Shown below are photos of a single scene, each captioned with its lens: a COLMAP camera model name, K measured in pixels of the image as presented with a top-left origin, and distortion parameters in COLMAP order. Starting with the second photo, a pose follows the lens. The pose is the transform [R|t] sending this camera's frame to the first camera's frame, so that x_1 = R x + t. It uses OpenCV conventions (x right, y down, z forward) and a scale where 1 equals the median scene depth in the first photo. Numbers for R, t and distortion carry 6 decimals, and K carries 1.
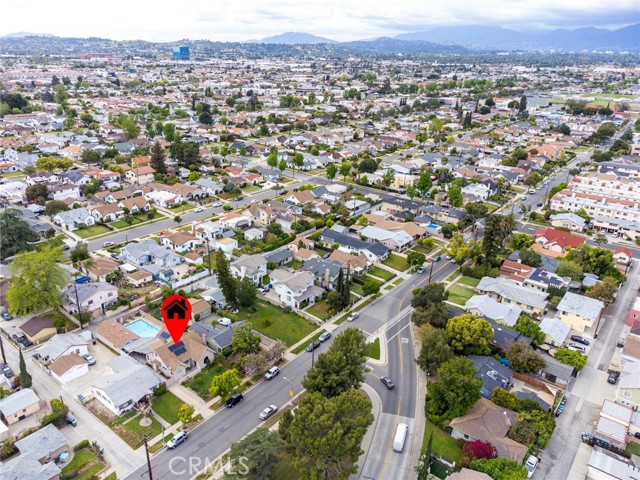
lens RADIAL K [[471.6, 0, 320.0], [0, 471.6, 240.0], [0, 0, 1]] dist [0.000310, -0.004781]
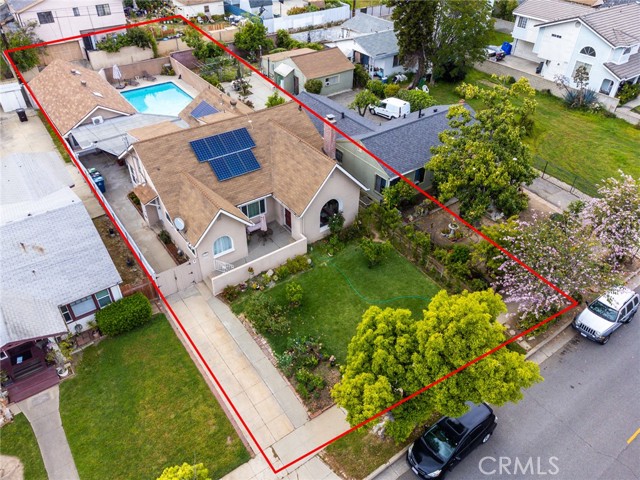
lens RADIAL K [[471.6, 0, 320.0], [0, 471.6, 240.0], [0, 0, 1]] dist [0.000310, -0.004781]
pose [[0.960428, 0.162836, -0.225970, -0.175265], [-0.089742, 0.948949, 0.302395, 0.180411], [0.263674, -0.270150, 0.926010, 0.713570]]
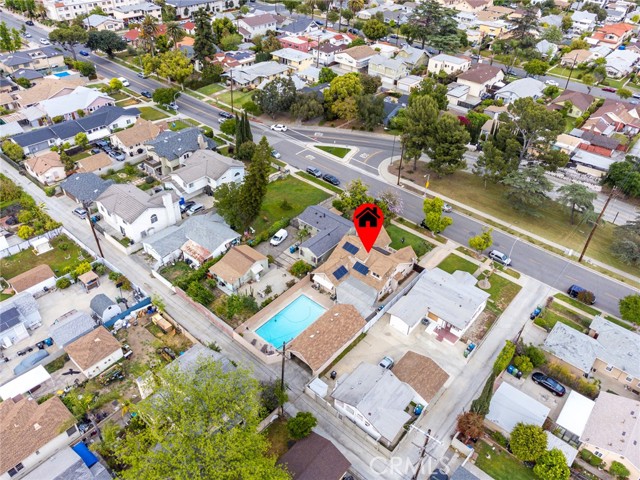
lens RADIAL K [[471.6, 0, 320.0], [0, 471.6, 240.0], [0, 0, 1]] dist [0.000310, -0.004781]
pose [[0.036253, -0.630736, 0.775150, -0.811693], [0.329135, 0.739920, 0.586676, -0.231400], [-0.943587, 0.233860, 0.234422, 0.854337]]
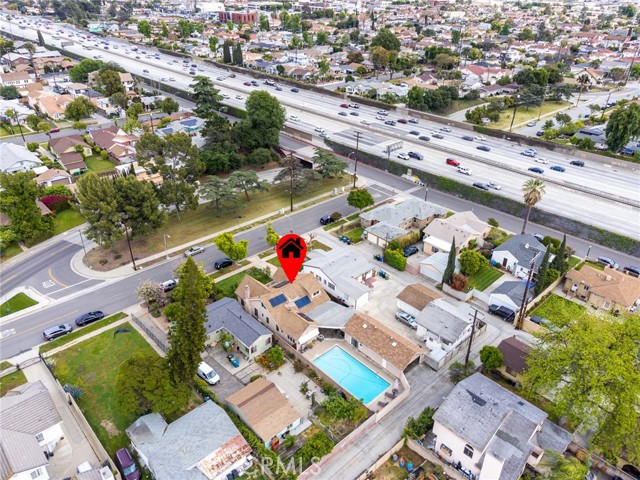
lens RADIAL K [[471.6, 0, 320.0], [0, 471.6, 240.0], [0, 0, 1]] dist [0.000310, -0.004781]
pose [[-0.988087, -0.115787, 0.101376, -0.397937], [0.005151, 0.633486, 0.773737, -0.359087], [-0.153809, 0.765042, -0.625343, 1.309536]]
